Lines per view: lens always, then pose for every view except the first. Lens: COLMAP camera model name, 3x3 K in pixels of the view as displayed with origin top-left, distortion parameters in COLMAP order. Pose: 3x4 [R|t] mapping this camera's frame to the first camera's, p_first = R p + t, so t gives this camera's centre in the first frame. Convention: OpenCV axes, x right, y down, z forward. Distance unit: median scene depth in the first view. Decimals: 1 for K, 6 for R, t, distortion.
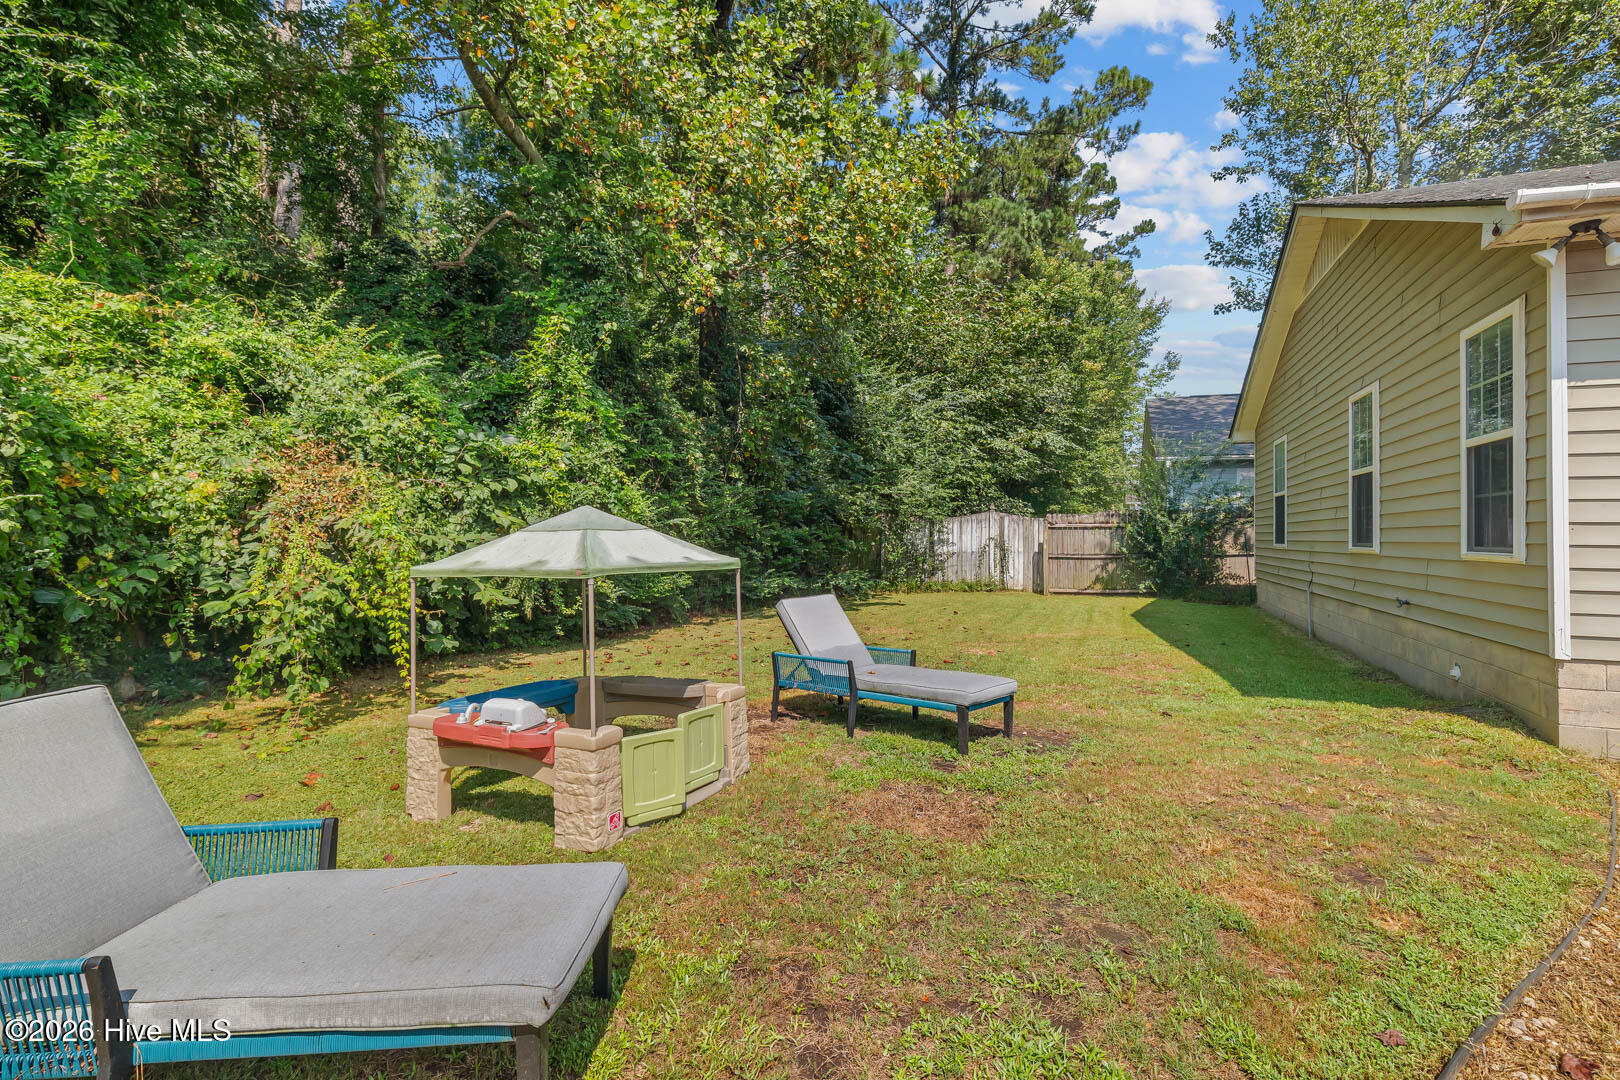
lens RADIAL K [[751.8, 0, 830.8], [0, 751.8, 519.7], [0, 0, 1]] dist [0.003853, -0.000457]
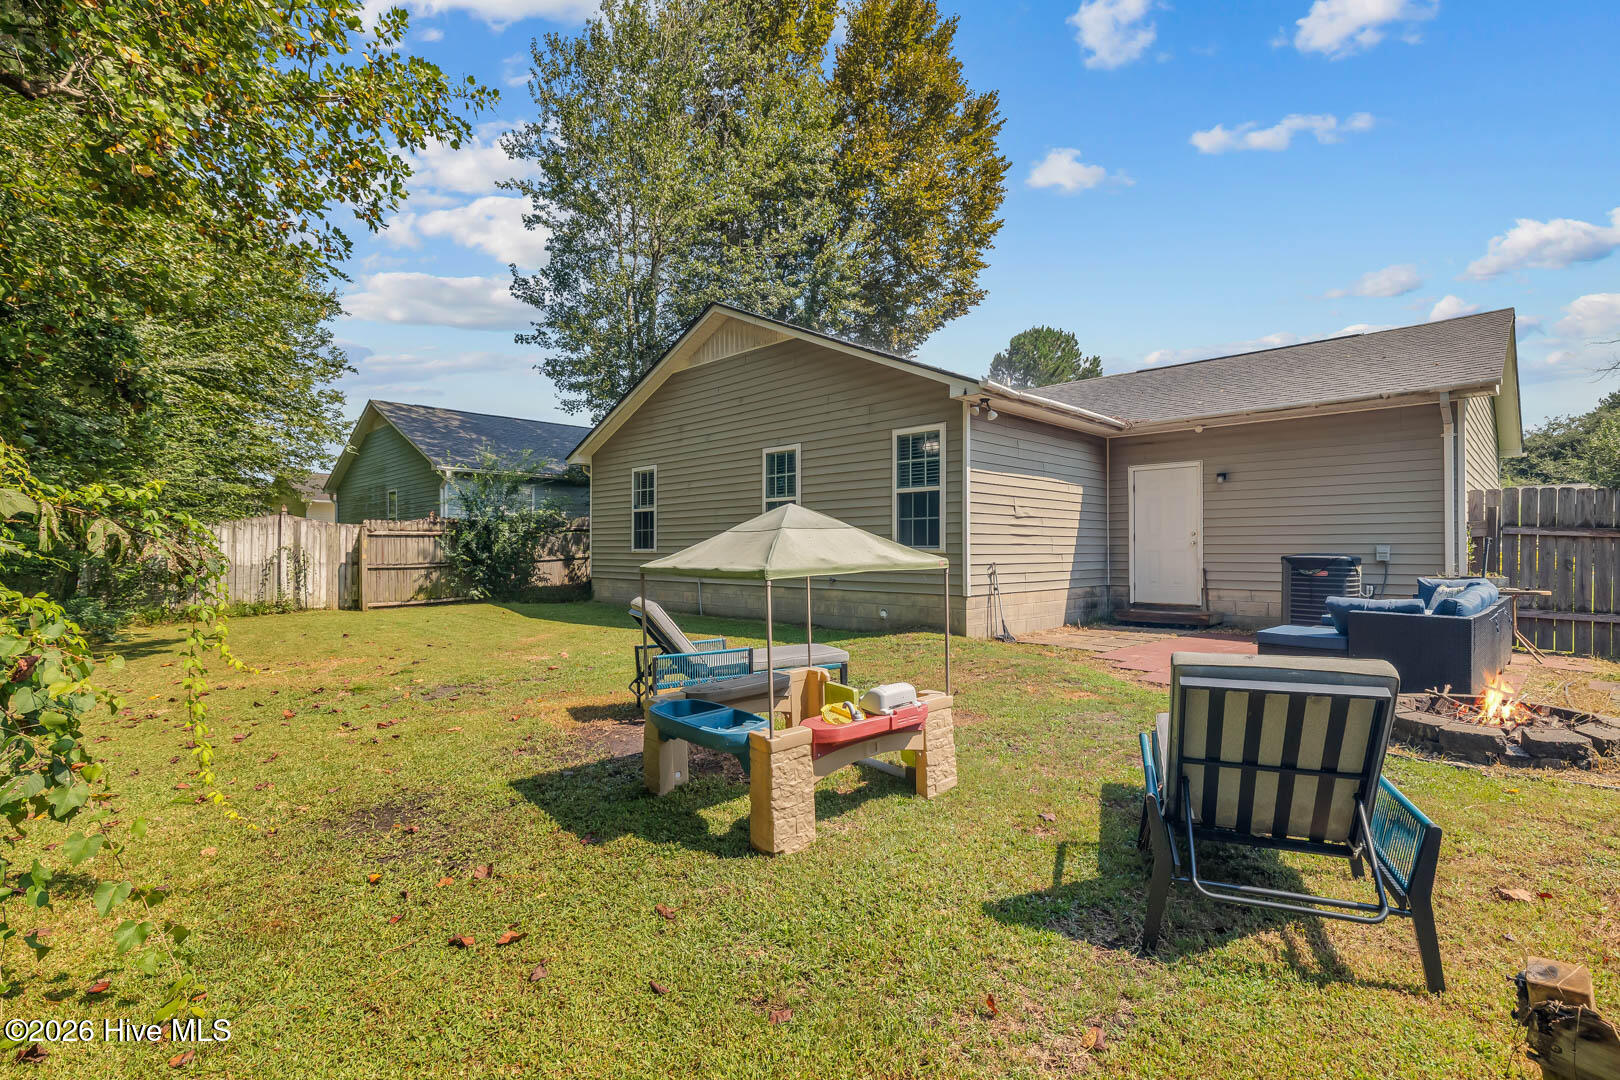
lens RADIAL K [[726.9, 0, 845.5], [0, 726.9, 548.1], [0, 0, 1]] dist [0.013726, -0.011387]
pose [[0.383983, -0.008148, 0.923304, -0.867394], [-0.013847, 0.999798, 0.014582, 0.016289], [-0.923236, -0.018385, 0.383792, 0.415953]]
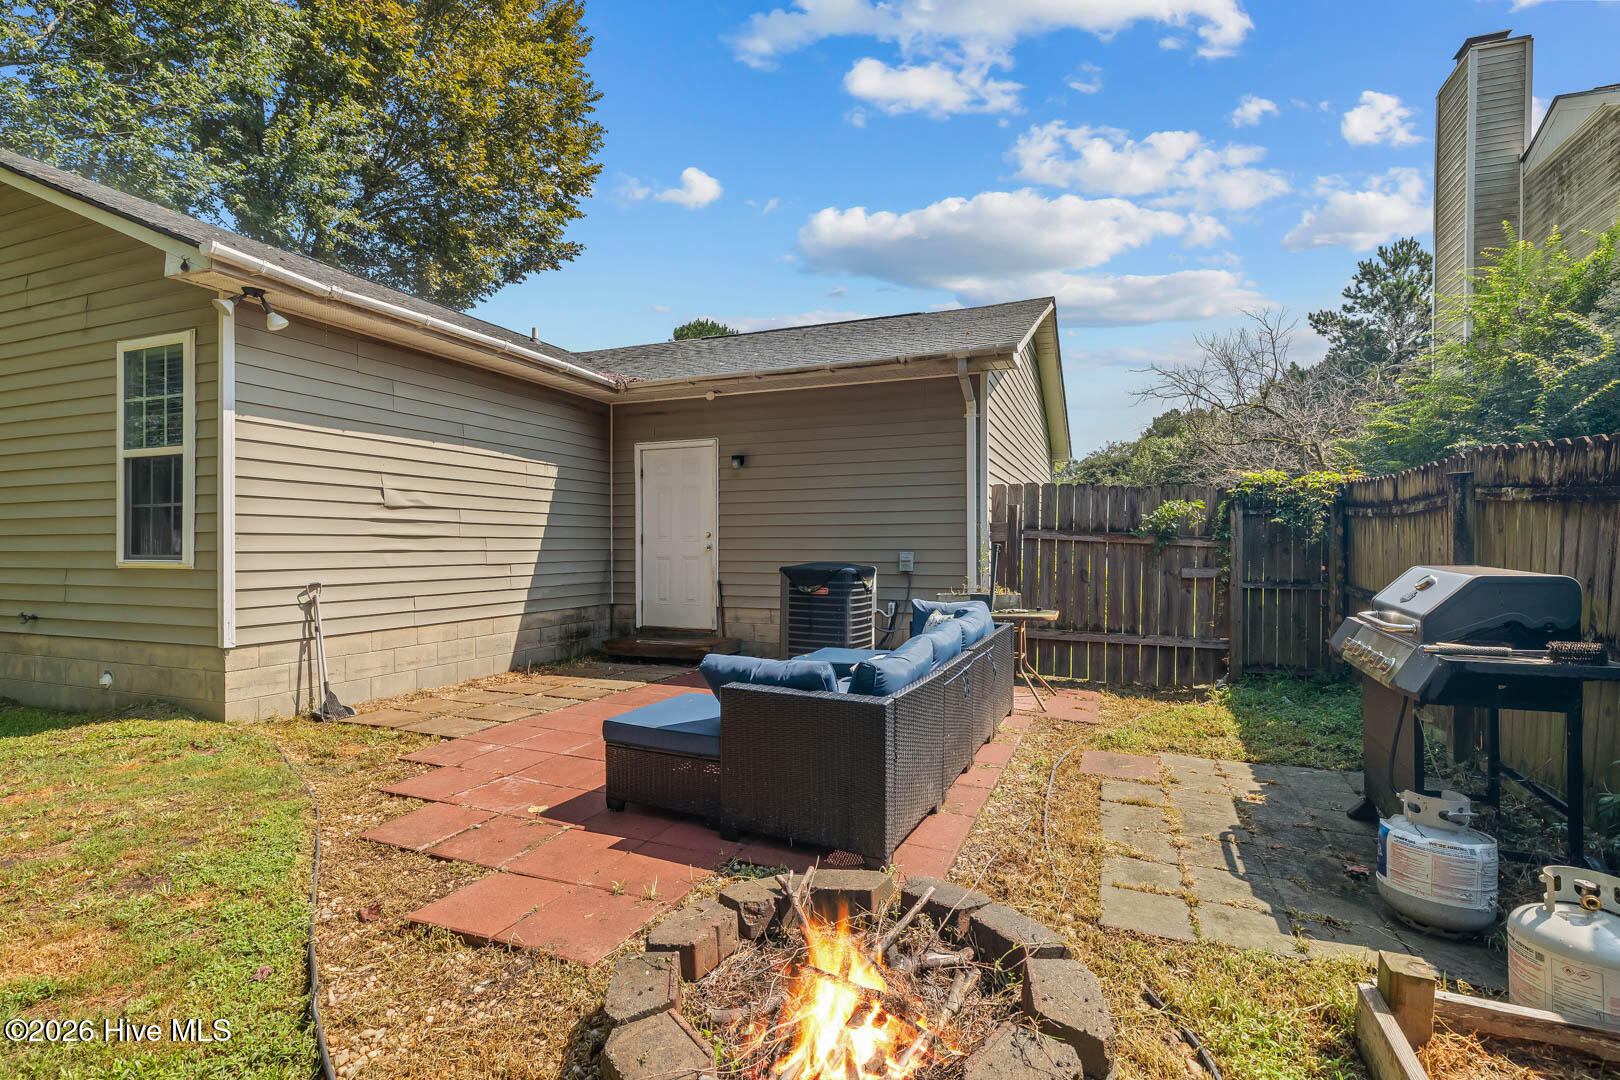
lens RADIAL K [[727.5, 0, 823.1], [0, 727.5, 544.6], [0, 0, 1]] dist [0.003583, -0.000158]
pose [[0.004144, -0.005987, 0.999973, -0.139740], [-0.018372, 0.999813, 0.006062, -0.001573], [-0.999823, -0.018396, 0.004033, 0.047598]]
